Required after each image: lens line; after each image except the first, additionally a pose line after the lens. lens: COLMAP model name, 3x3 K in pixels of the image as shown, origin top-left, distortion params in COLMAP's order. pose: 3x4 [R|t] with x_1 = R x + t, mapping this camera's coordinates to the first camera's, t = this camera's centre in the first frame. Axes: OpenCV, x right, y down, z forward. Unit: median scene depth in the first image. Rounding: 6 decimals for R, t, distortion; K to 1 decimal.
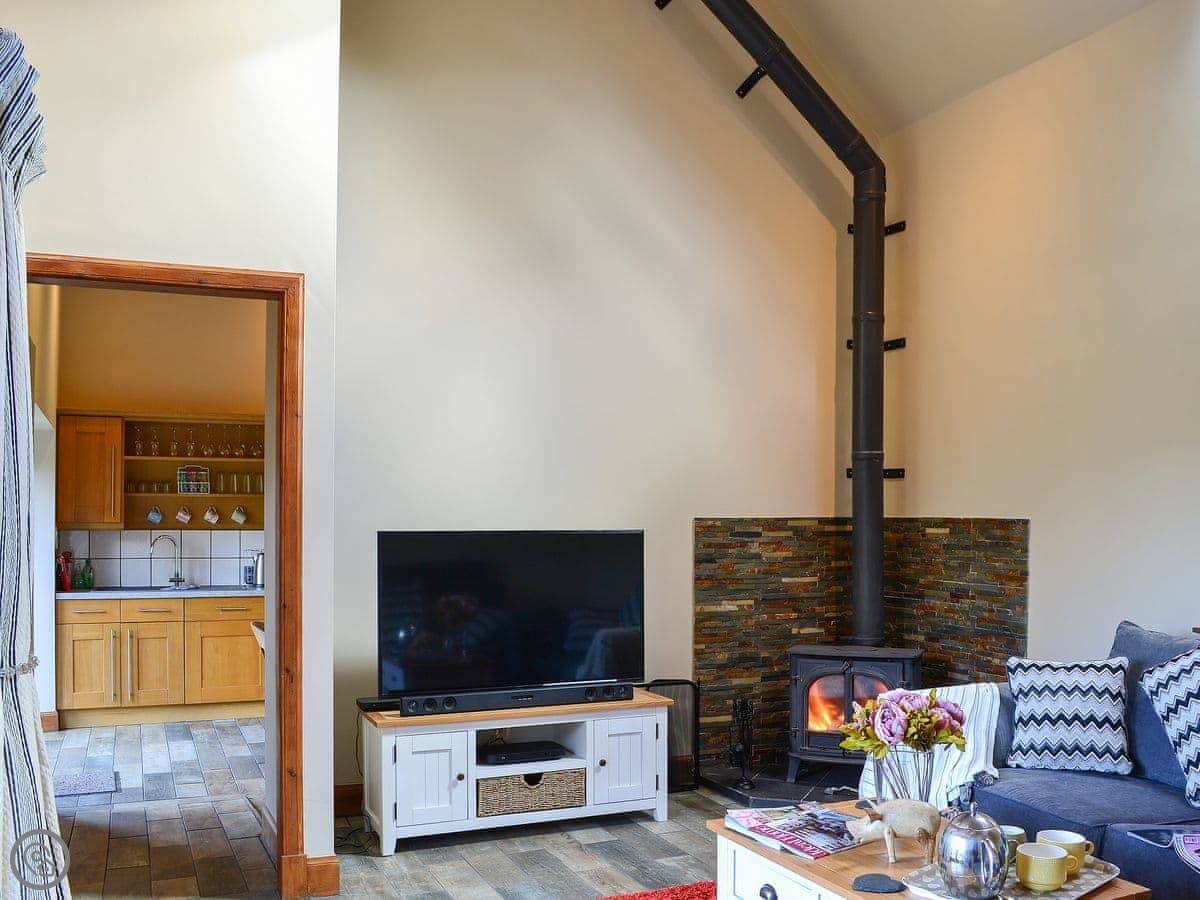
lens RADIAL K [[1413.3, 0, 599.2], [0, 1413.3, 361.0], [0, 0, 1]] dist [-0.078472, -0.031573]
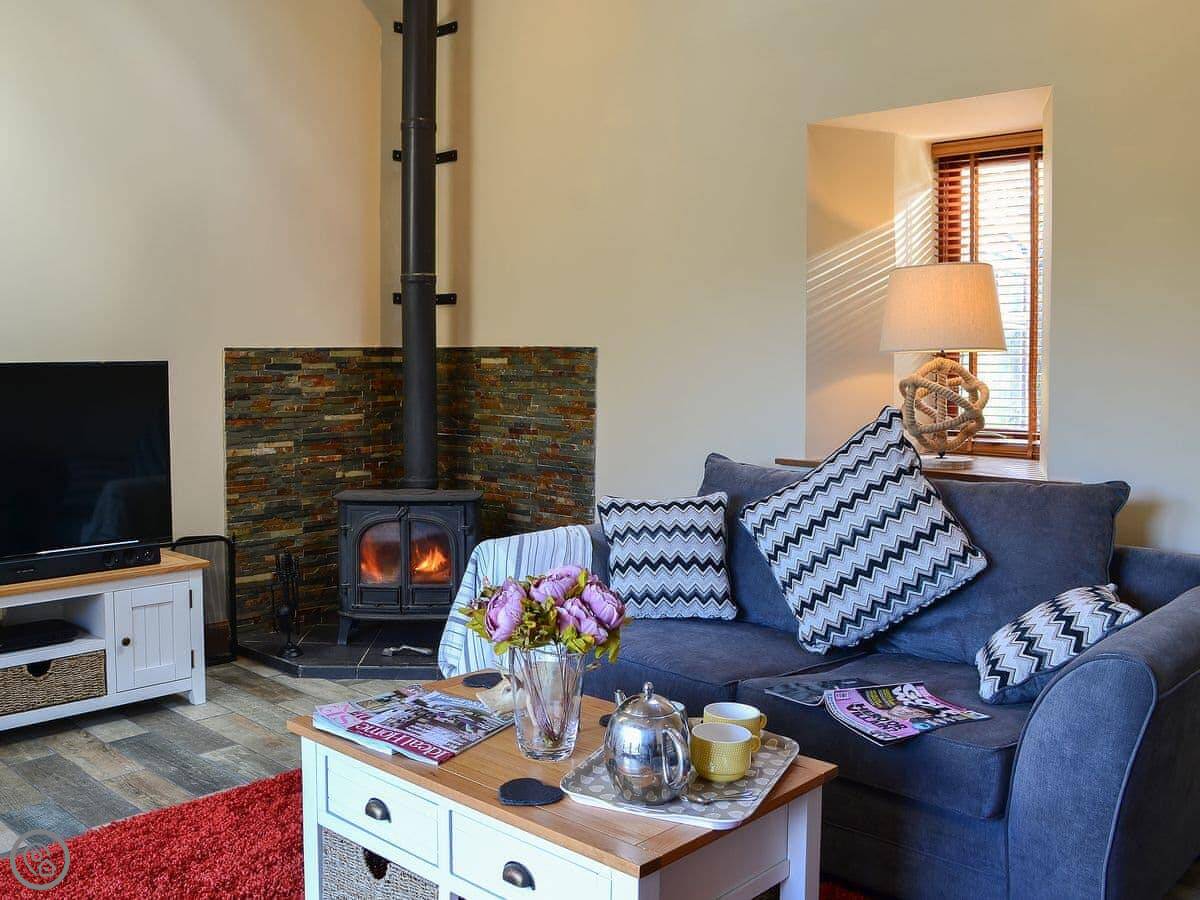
lens RADIAL K [[1413.3, 0, 599.2], [0, 1413.3, 361.0], [0, 0, 1]] dist [-0.078472, -0.031573]
pose [[0.937416, -0.011760, 0.348014, -0.019151], [-0.027031, 0.993956, 0.106400, 0.026575], [-0.347161, -0.109148, 0.931432, 0.151204]]
